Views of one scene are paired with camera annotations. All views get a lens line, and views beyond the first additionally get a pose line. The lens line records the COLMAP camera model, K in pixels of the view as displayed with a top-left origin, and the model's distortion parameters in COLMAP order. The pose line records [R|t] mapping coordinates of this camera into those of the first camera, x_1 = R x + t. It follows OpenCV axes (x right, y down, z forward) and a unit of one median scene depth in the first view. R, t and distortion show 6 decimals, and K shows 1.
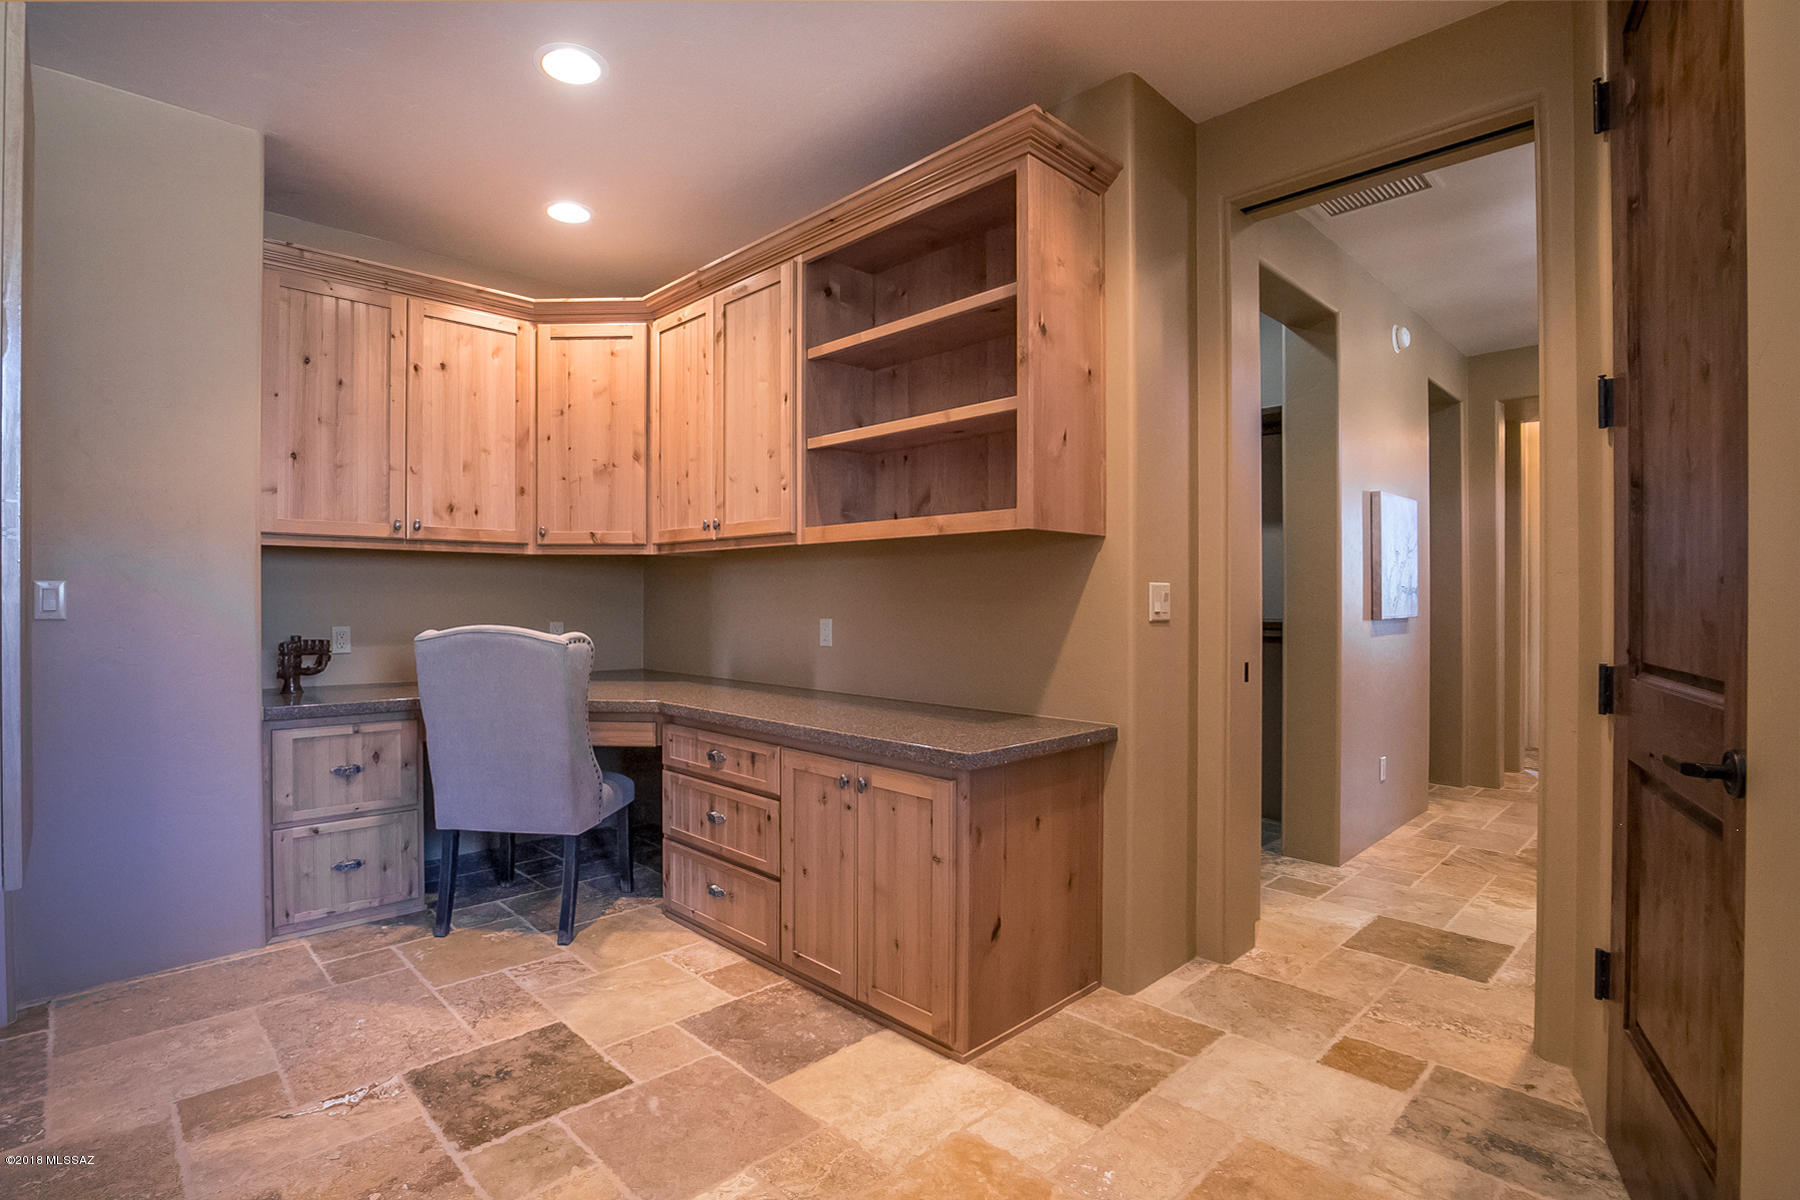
lens RADIAL K [[879.5, 0, 764.7], [0, 879.5, 597.3], [0, 0, 1]] dist [-0.030533, 0.000244]
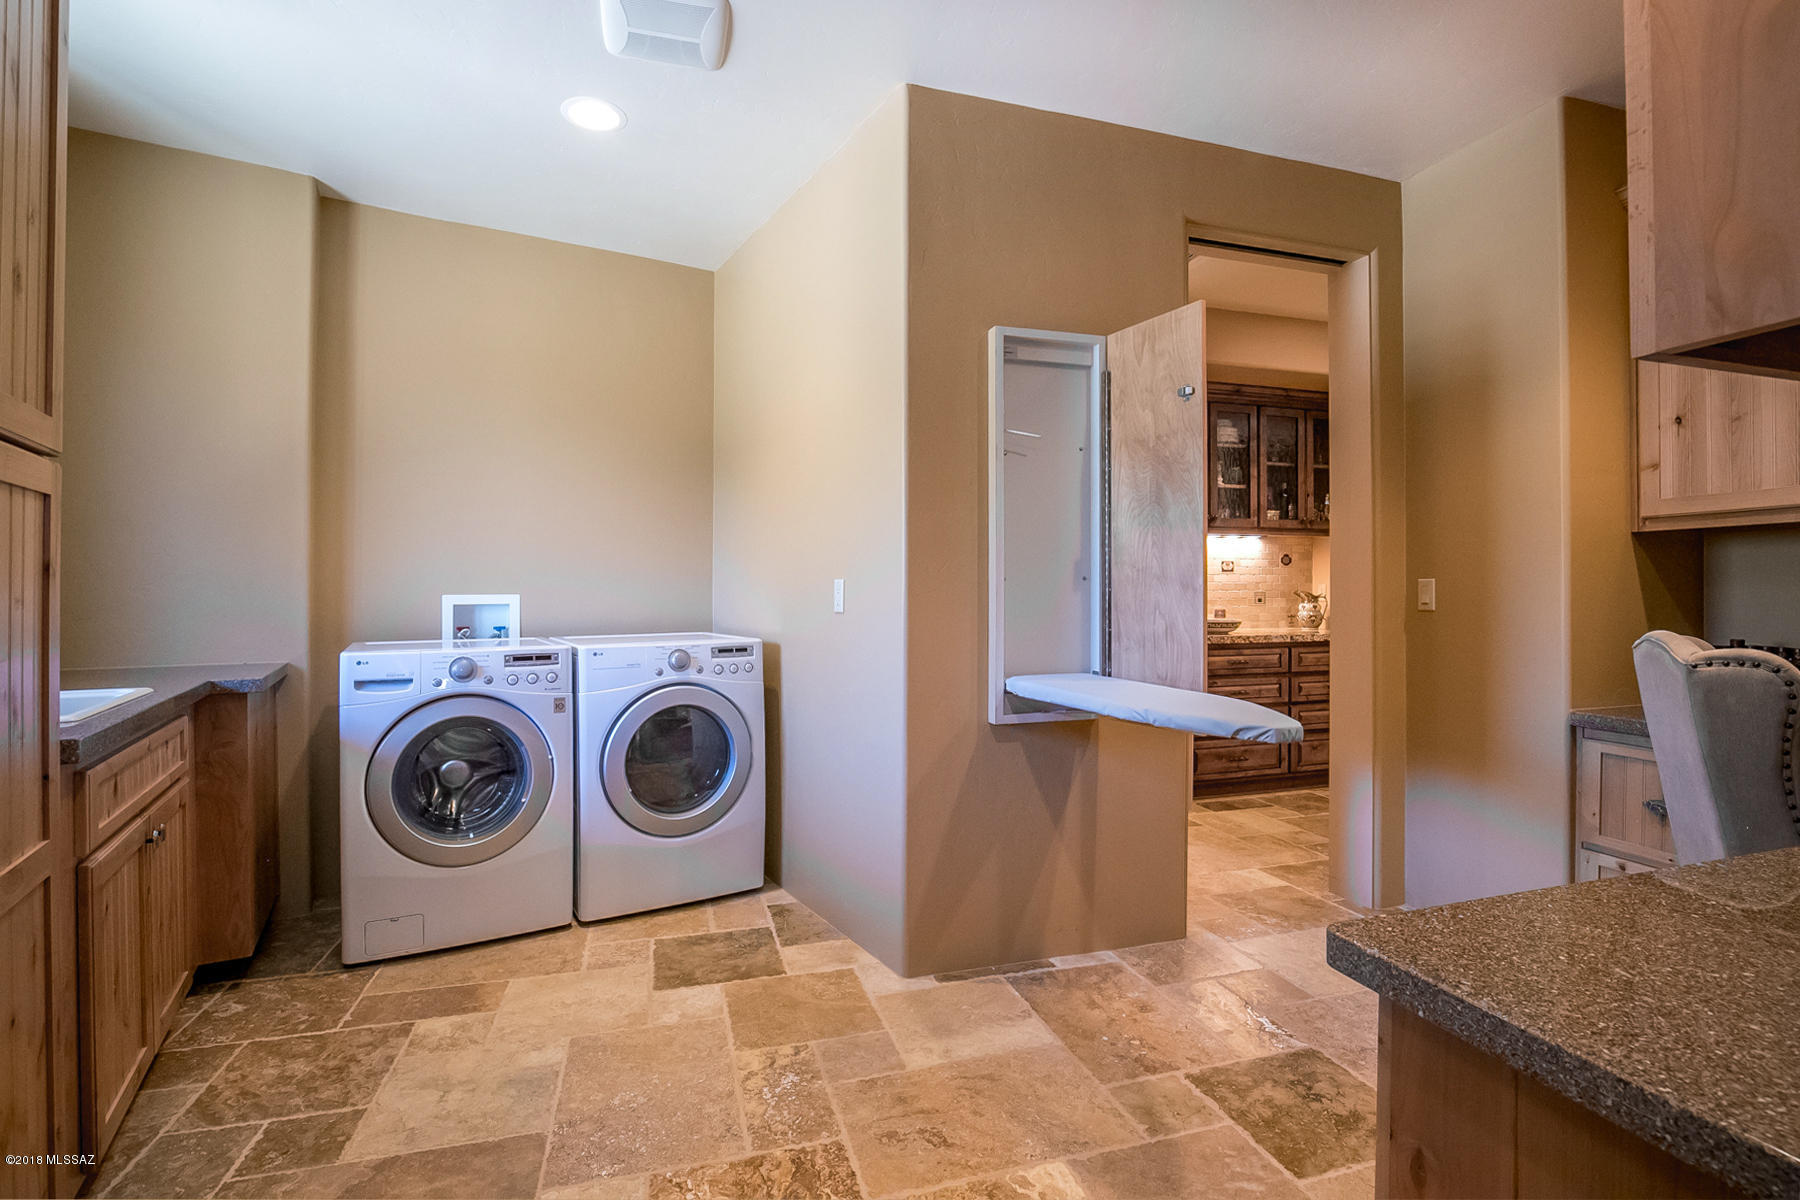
lens RADIAL K [[843.6, 0, 892.3], [0, 843.6, 594.6], [0, 0, 1]] dist [-0.028026, 0.000313]
pose [[-0.402134, 0.000688, -0.915581, 0.505080], [-0.001175, 0.999999, 0.001267, 0.002428], [0.915580, 0.001585, -0.402132, 0.675144]]
